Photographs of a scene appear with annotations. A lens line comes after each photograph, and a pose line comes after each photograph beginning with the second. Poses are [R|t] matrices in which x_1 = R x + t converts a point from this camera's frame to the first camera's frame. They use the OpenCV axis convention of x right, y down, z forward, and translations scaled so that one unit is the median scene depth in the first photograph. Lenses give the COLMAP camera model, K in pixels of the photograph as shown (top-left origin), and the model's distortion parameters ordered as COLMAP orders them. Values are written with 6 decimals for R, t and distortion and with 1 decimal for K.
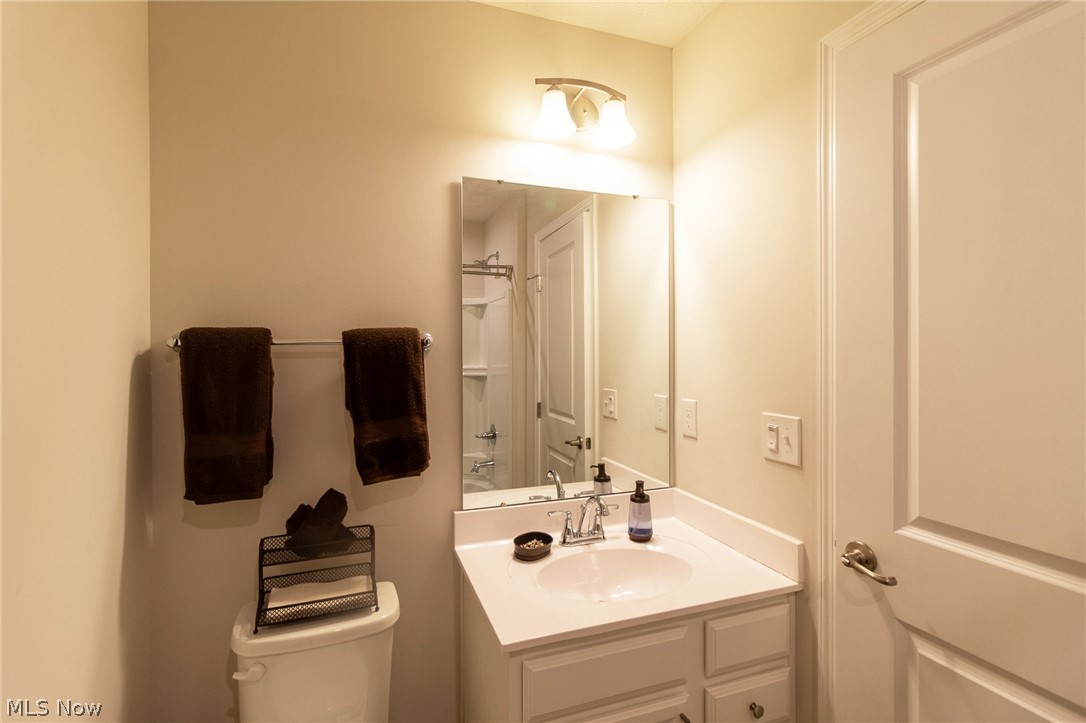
lens RADIAL K [[511.5, 0, 542.2], [0, 511.5, 353.9], [0, 0, 1]] dist [-0.004596, -0.000155]
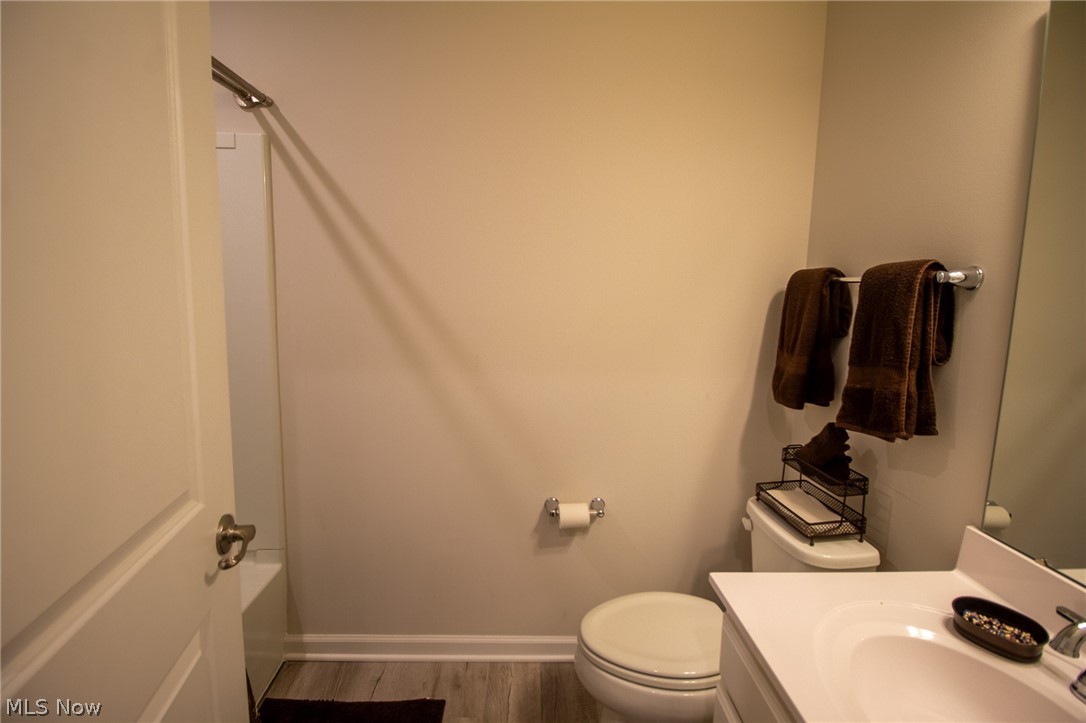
lens RADIAL K [[511.5, 0, 542.2], [0, 511.5, 353.9], [0, 0, 1]] dist [-0.004596, -0.000155]
pose [[-0.305108, 0.113296, -0.945554, 0.692776], [-0.026860, 0.991479, 0.127466, 0.008209], [0.951939, 0.064288, -0.299465, 0.704242]]
